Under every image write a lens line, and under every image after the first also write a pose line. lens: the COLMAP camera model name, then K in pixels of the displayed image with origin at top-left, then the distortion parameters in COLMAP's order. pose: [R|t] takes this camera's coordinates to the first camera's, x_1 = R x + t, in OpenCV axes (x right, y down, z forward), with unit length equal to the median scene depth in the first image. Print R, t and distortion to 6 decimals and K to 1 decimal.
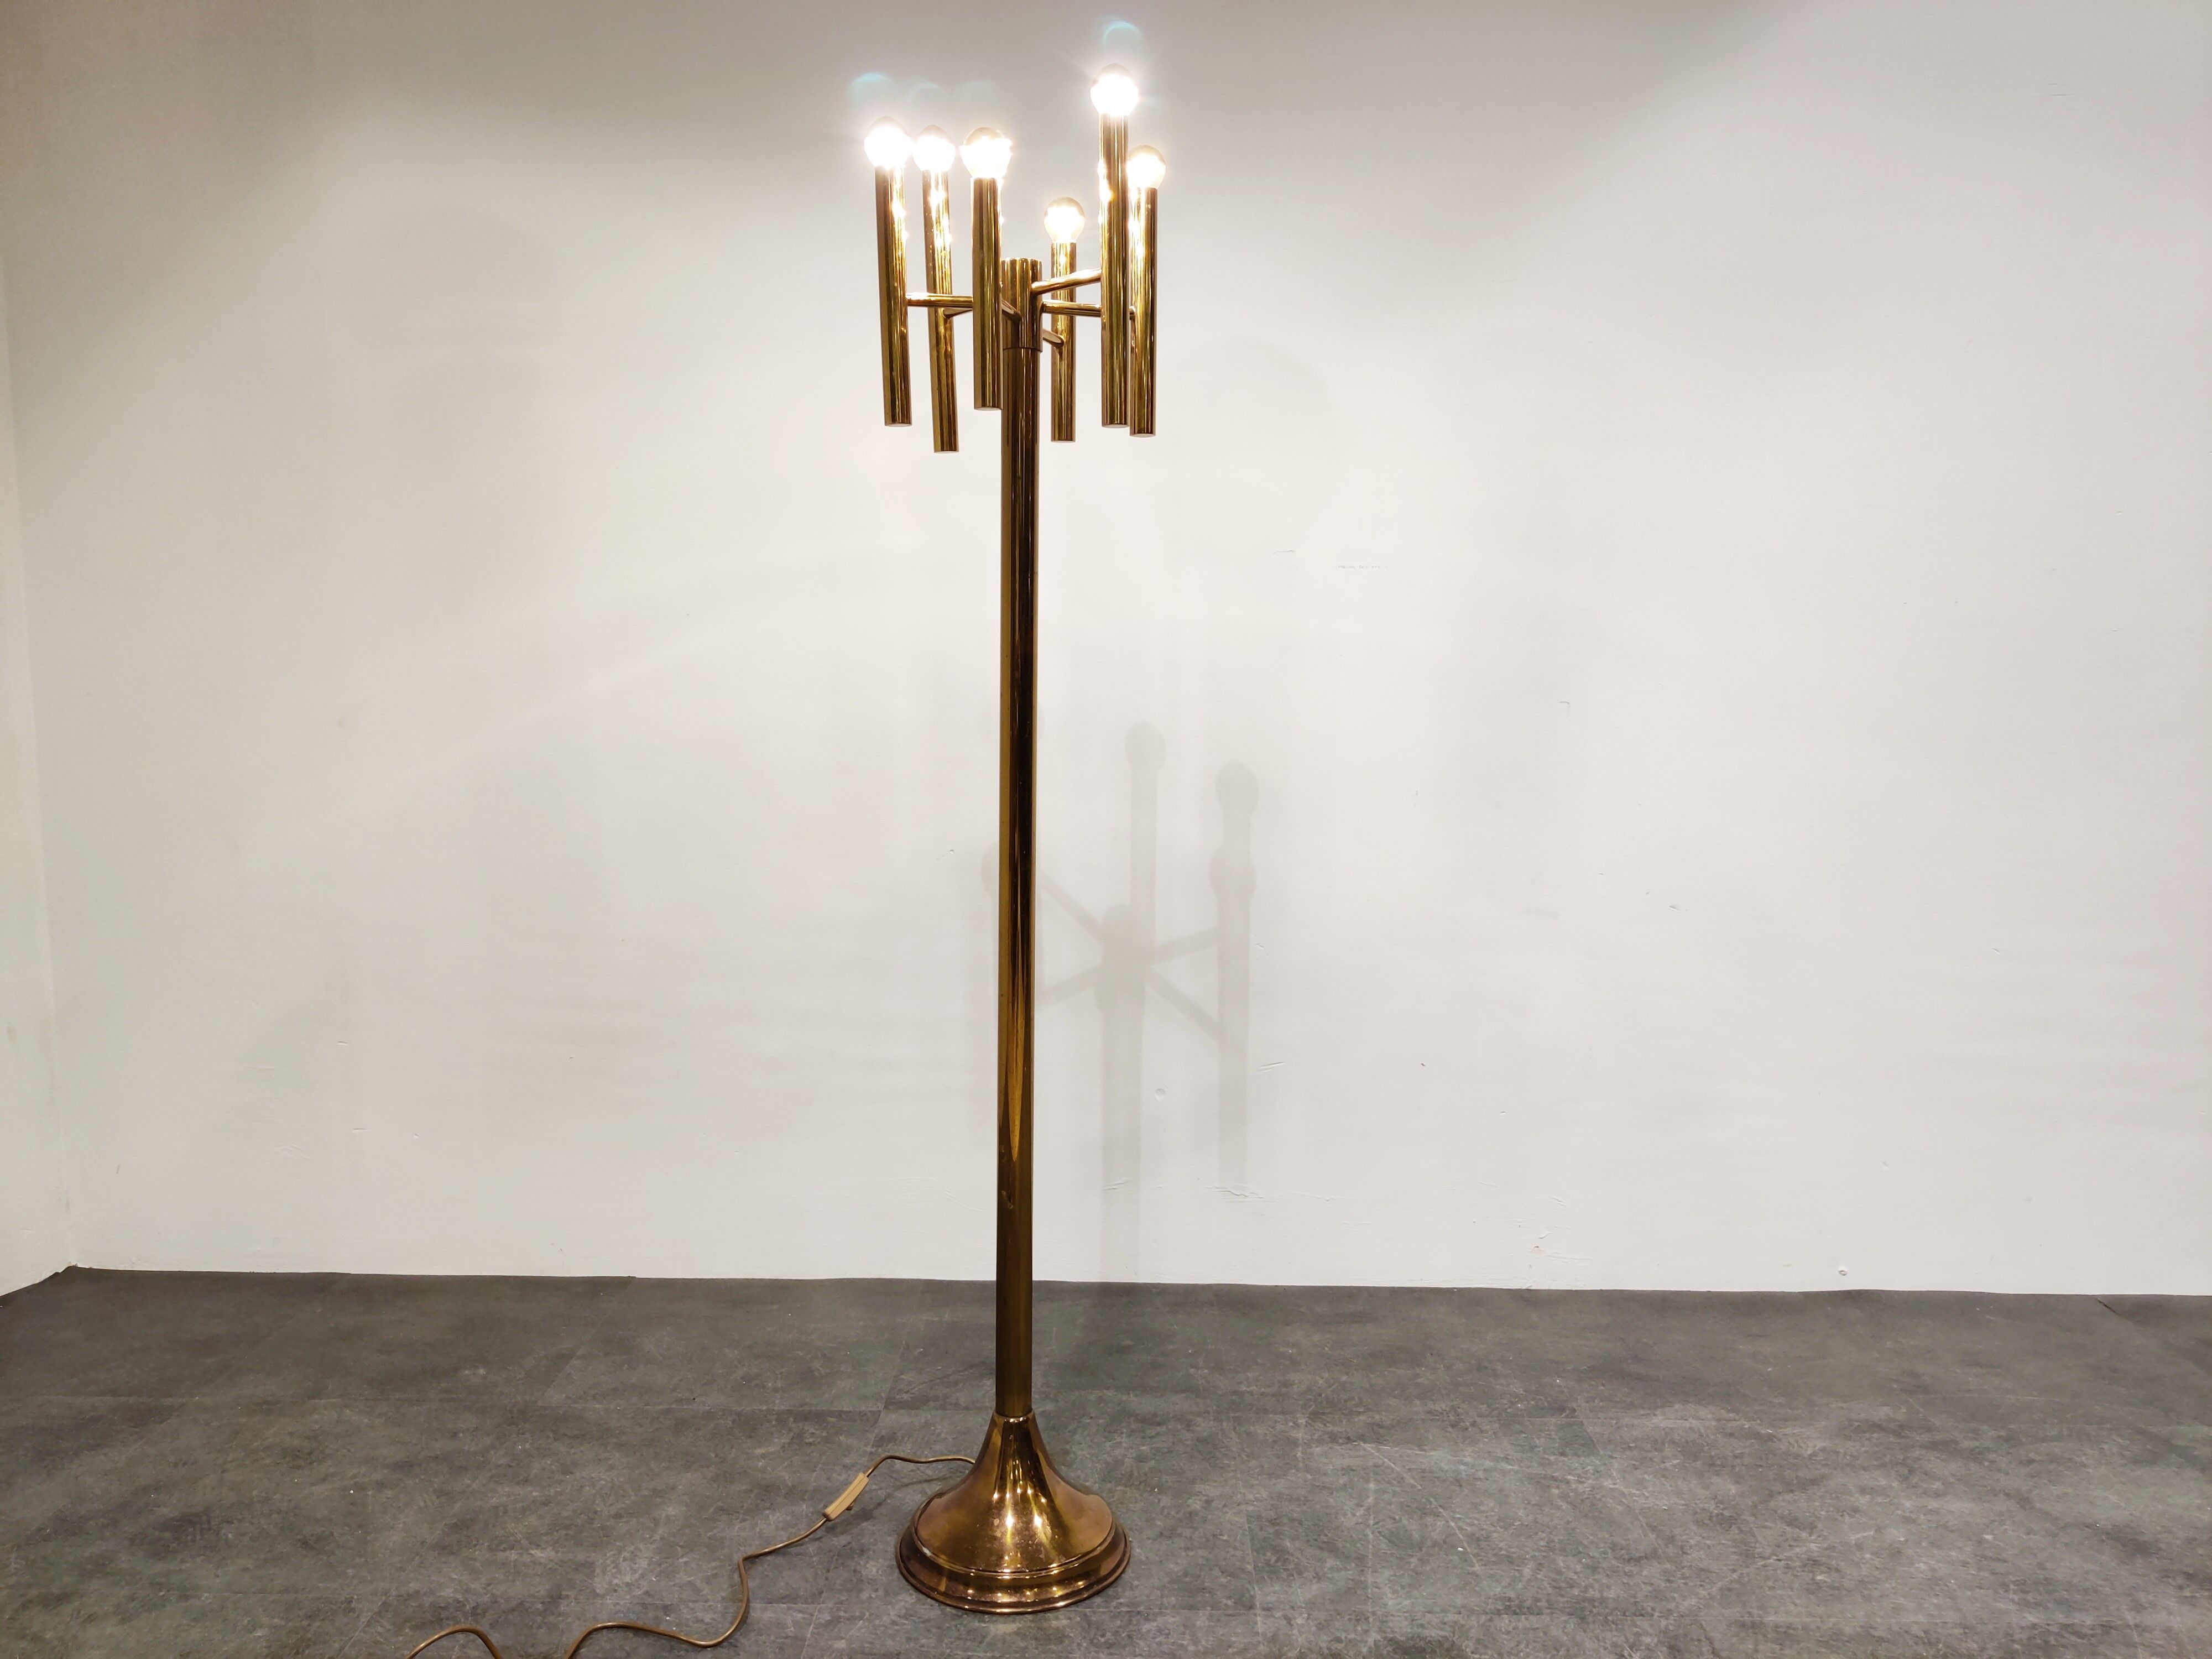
lens RADIAL K [[1719.3, 0, 1112.7], [0, 1719.3, 822.5], [0, 0, 1]] dist [-0.000403, -0.002364]
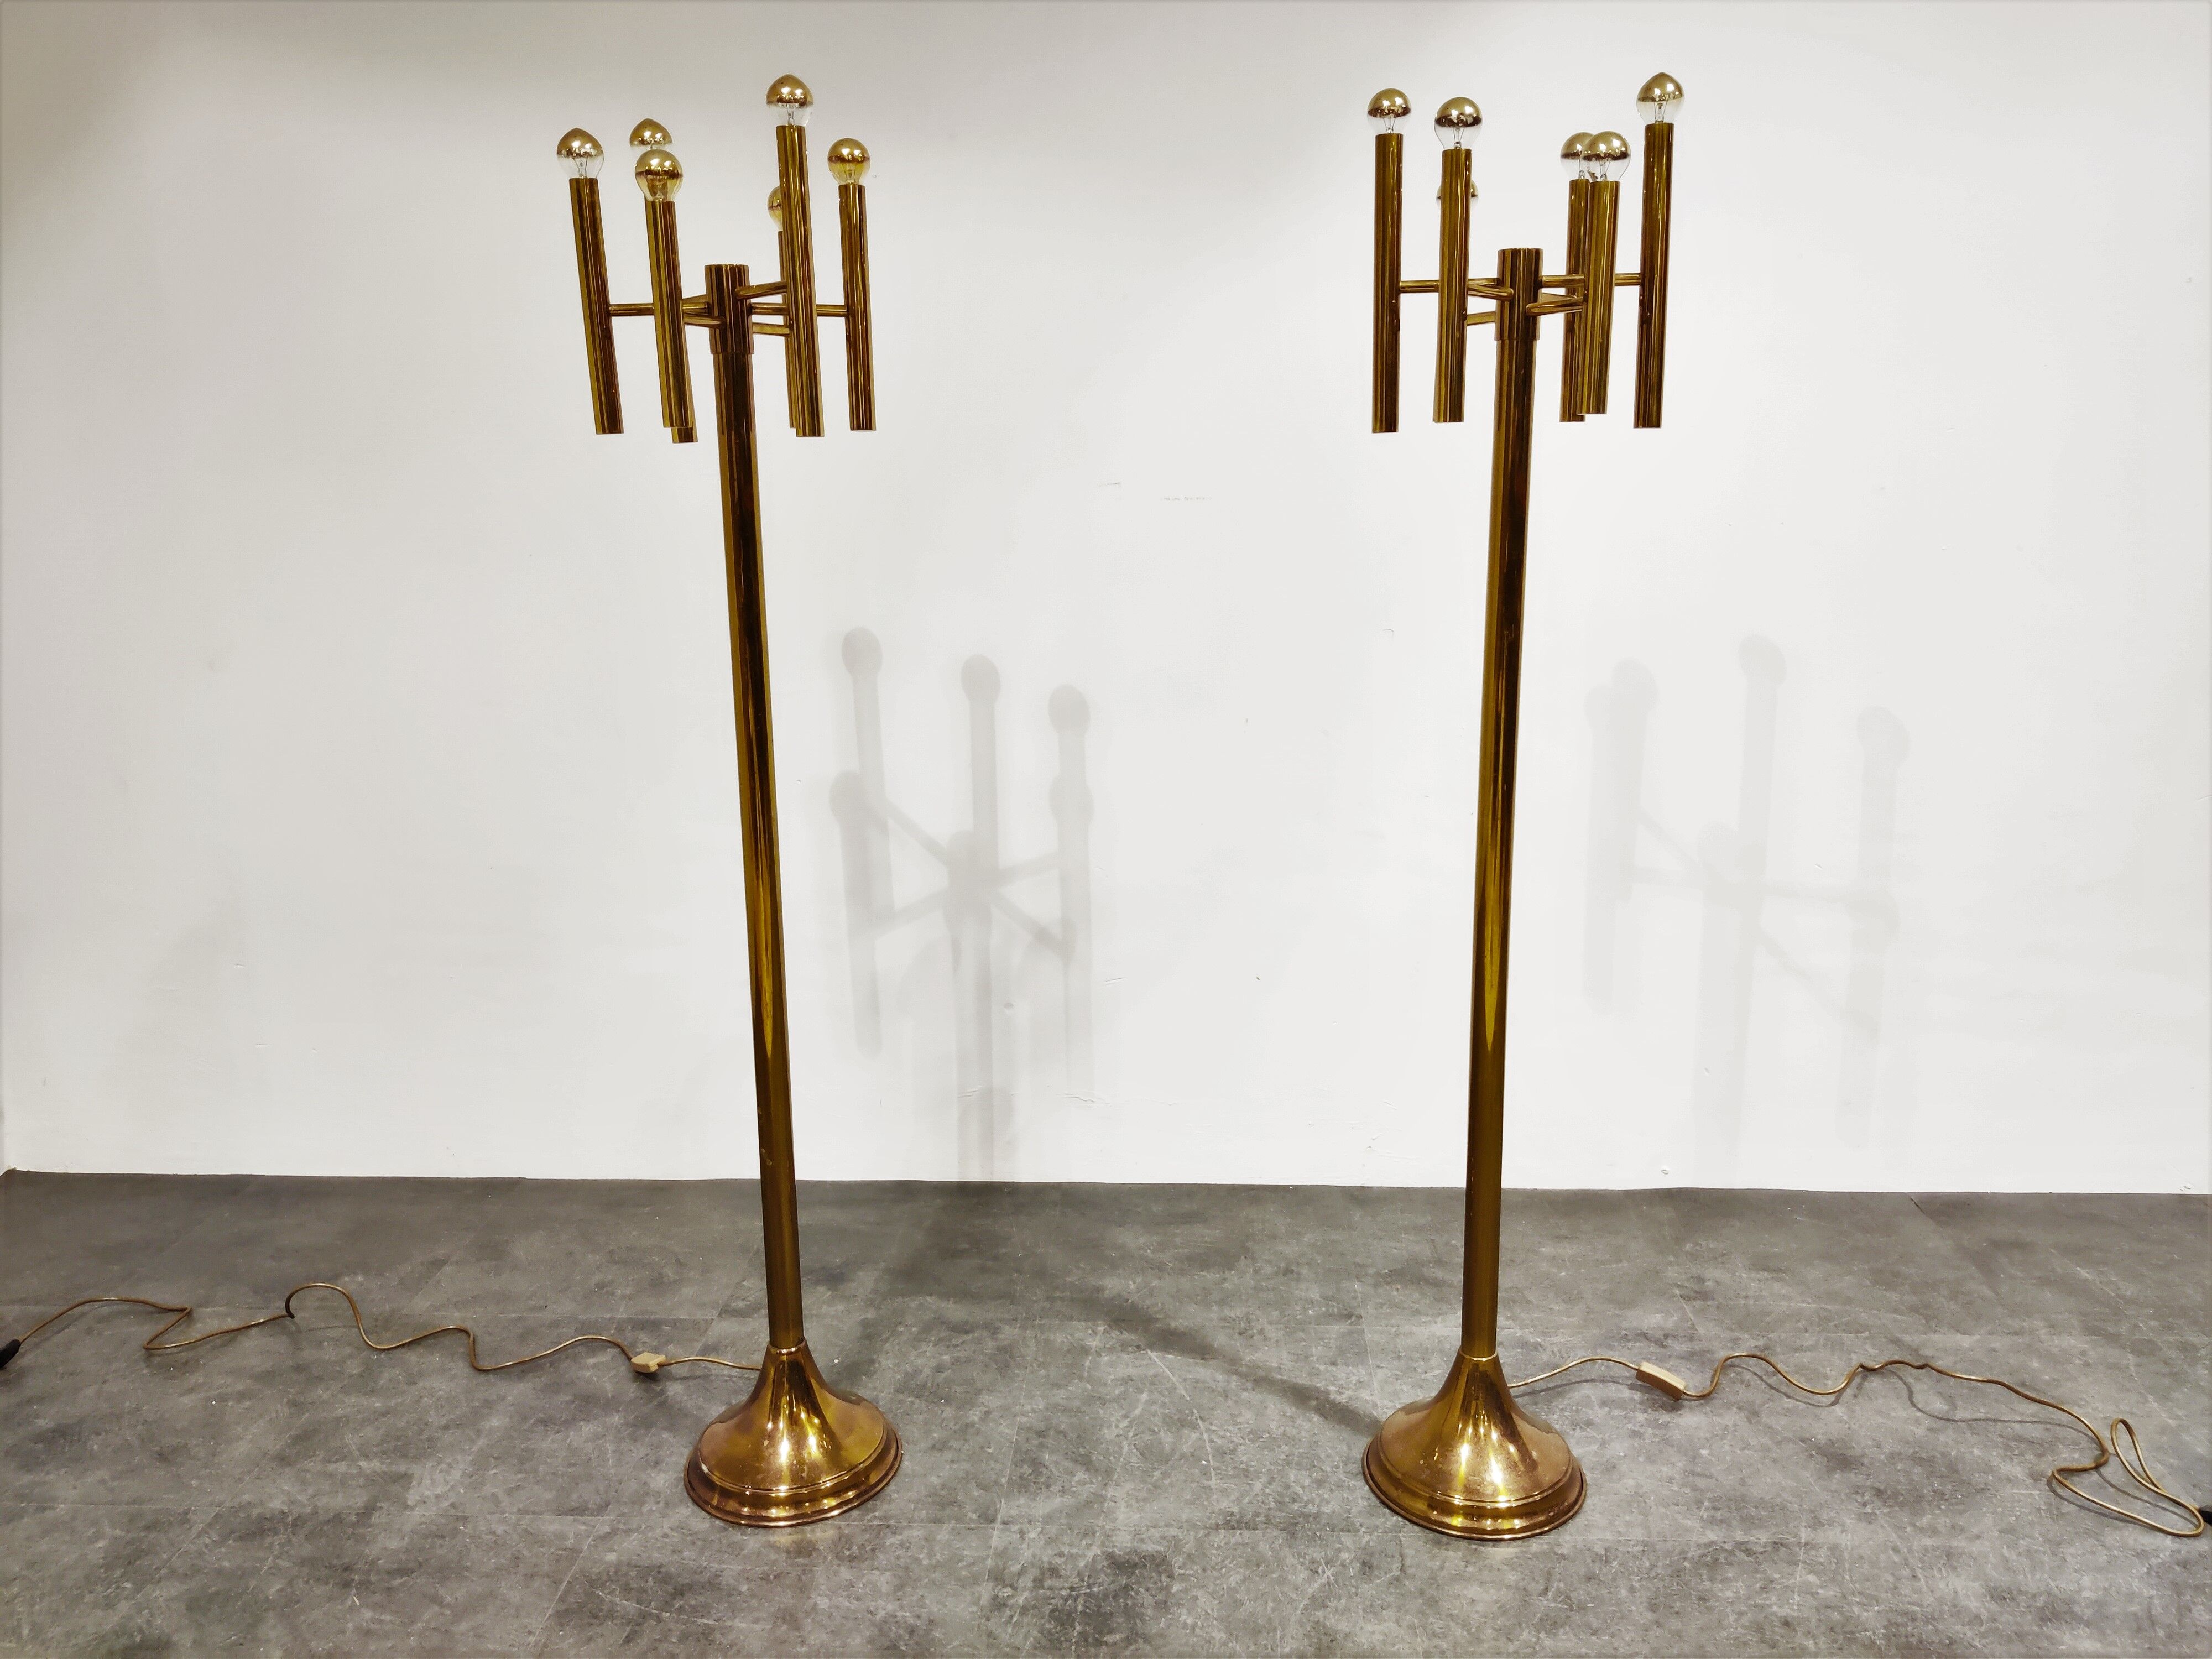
lens RADIAL K [[1715.5, 0, 1126.2], [0, 1715.5, 815.6], [0, 0, 1]] dist [0.006017, -0.005536]
pose [[0.999154, -0.011163, -0.039592, 0.192160], [0.015517, 0.993651, 0.111430, -0.099557], [0.038097, -0.111950, 0.992983, -0.030024]]
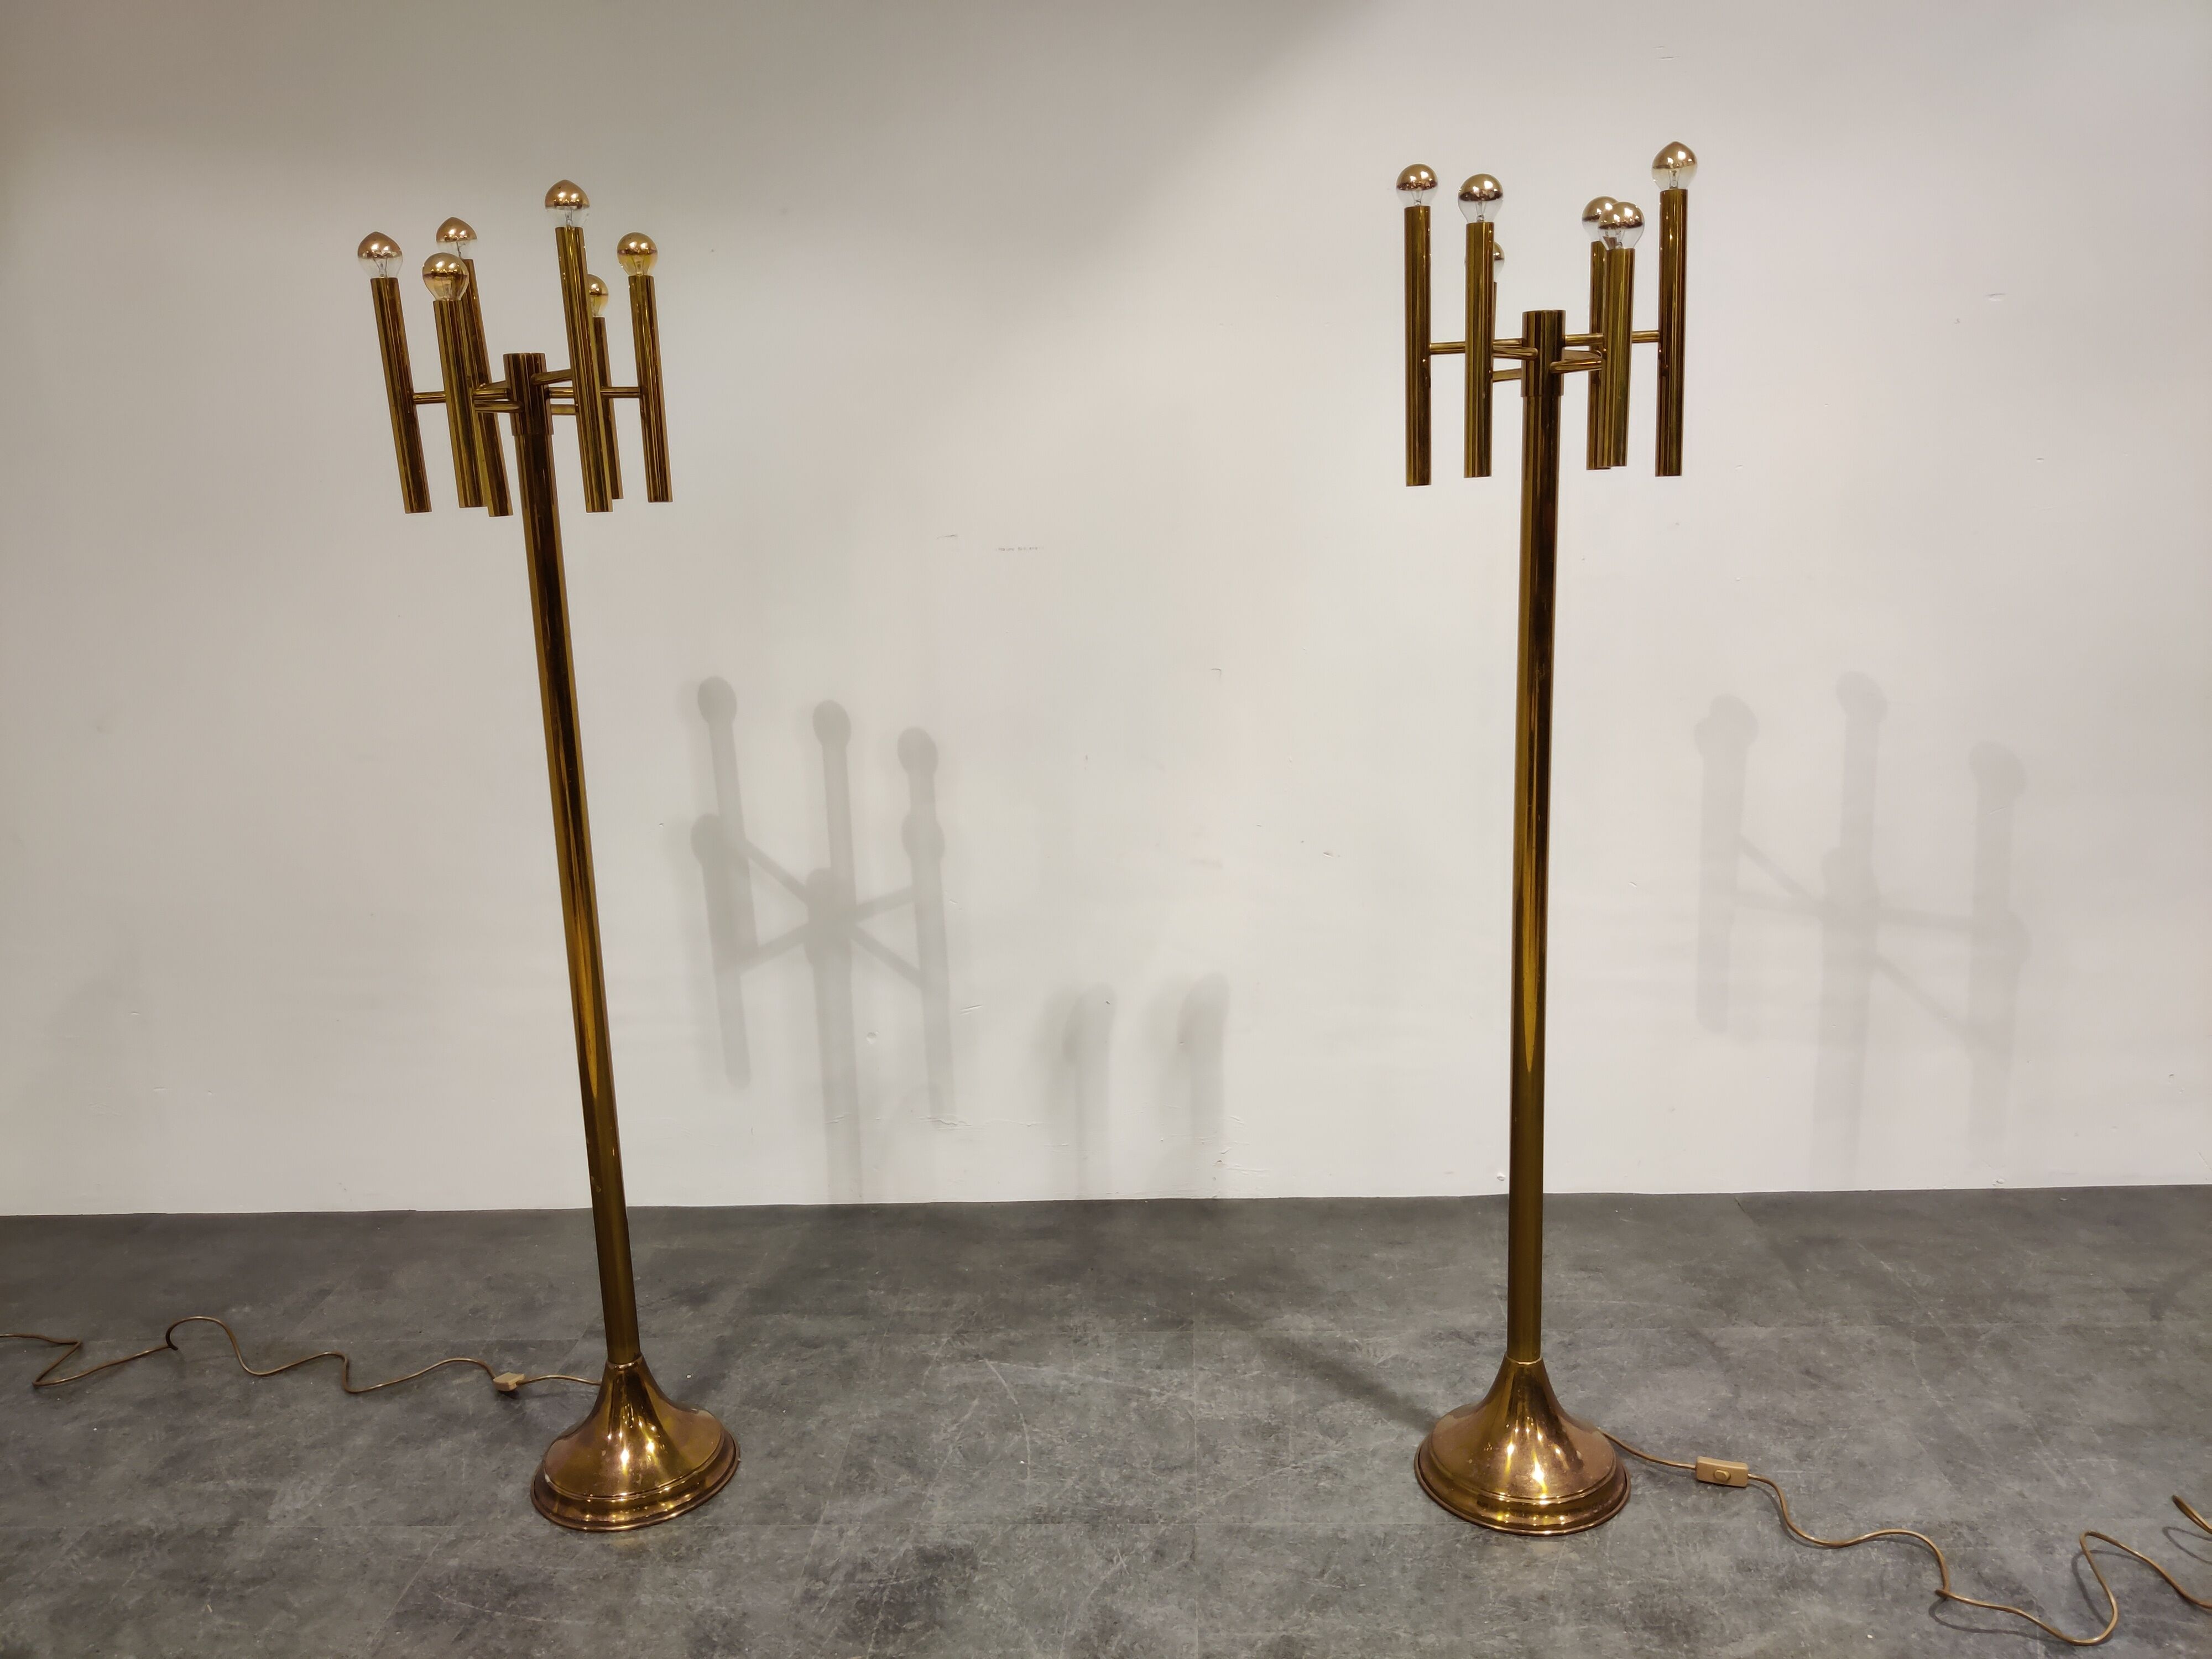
lens RADIAL K [[1712.8, 0, 1106.0], [0, 1712.8, 829.5], [0, 0, 1]] dist [0.004671, -0.000416]
pose [[0.998574, -0.034742, -0.040533, 0.305999], [0.038888, 0.993557, 0.106451, -0.112724], [0.036574, -0.107875, 0.993491, -0.087371]]
